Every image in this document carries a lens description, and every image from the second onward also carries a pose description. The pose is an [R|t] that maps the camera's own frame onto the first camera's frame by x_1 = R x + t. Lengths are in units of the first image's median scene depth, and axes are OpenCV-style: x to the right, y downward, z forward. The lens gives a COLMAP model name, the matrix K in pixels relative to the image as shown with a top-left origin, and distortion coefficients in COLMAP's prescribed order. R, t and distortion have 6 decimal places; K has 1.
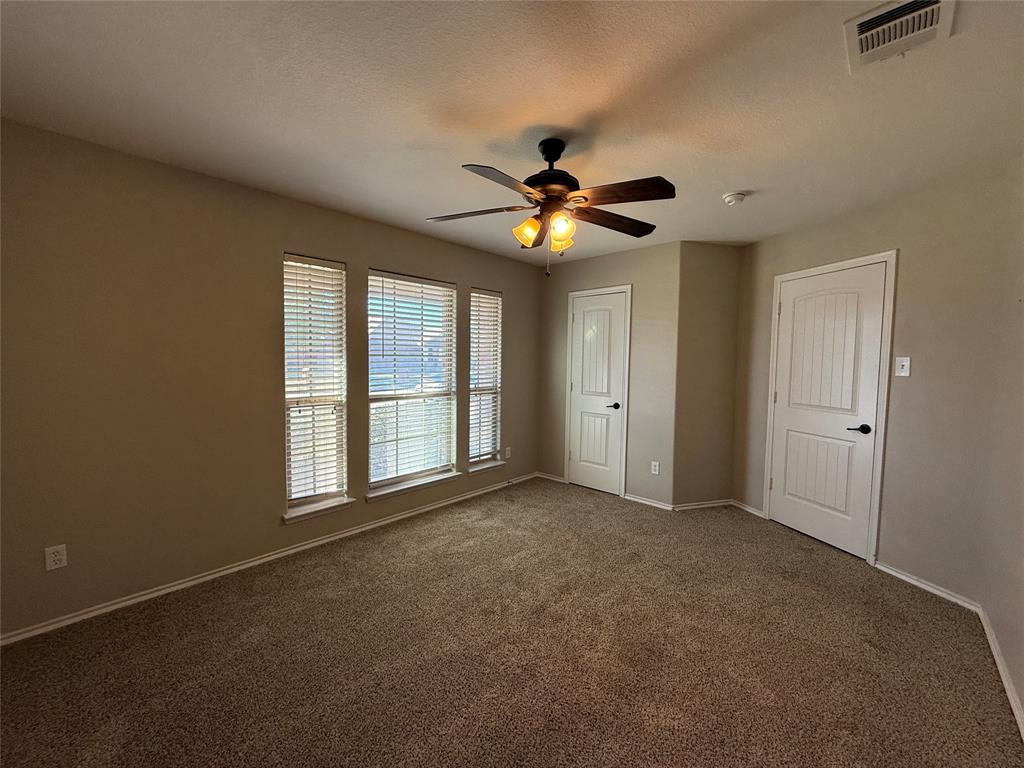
lens RADIAL K [[404.5, 0, 510.9], [0, 404.5, 381.8], [0, 0, 1]] dist [0.000715, -0.000003]
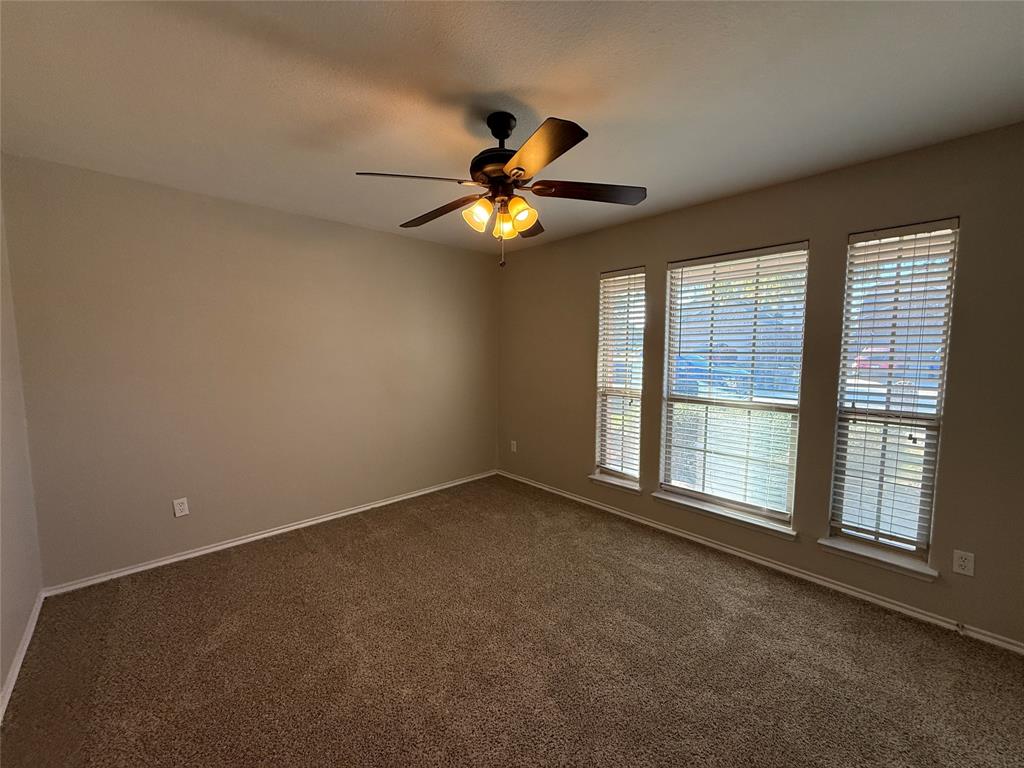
lens RADIAL K [[404.5, 0, 511.1], [0, 404.5, 382.3], [0, 0, 1]] dist [0.000715, -0.000003]
pose [[-0.072726, 0.055385, -0.995813, 0.602152], [-0.067919, 0.995864, 0.060348, -0.025824], [0.995037, 0.072023, -0.068663, 0.643880]]
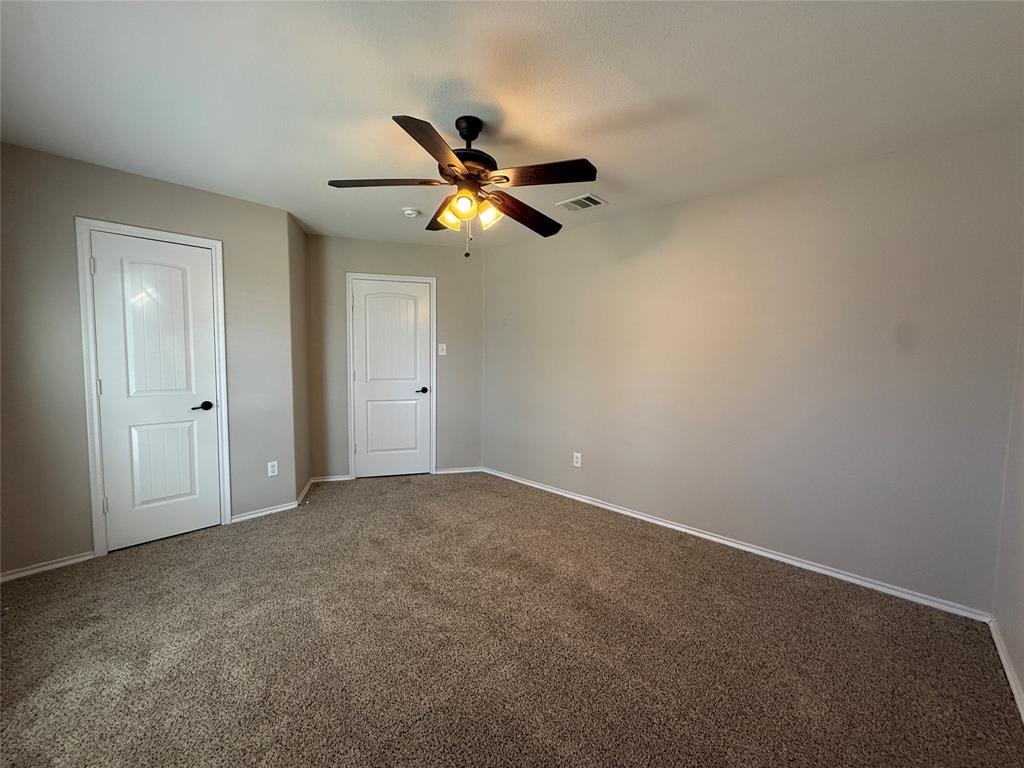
lens RADIAL K [[404.5, 0, 511.6], [0, 404.5, 383.1], [0, 0, 1]] dist [0.000715, -0.000003]
pose [[0.006050, -0.086208, 0.996259, -0.533638], [0.042474, 0.995400, 0.085876, -0.022920], [-0.999079, 0.041795, 0.009684, 0.526276]]
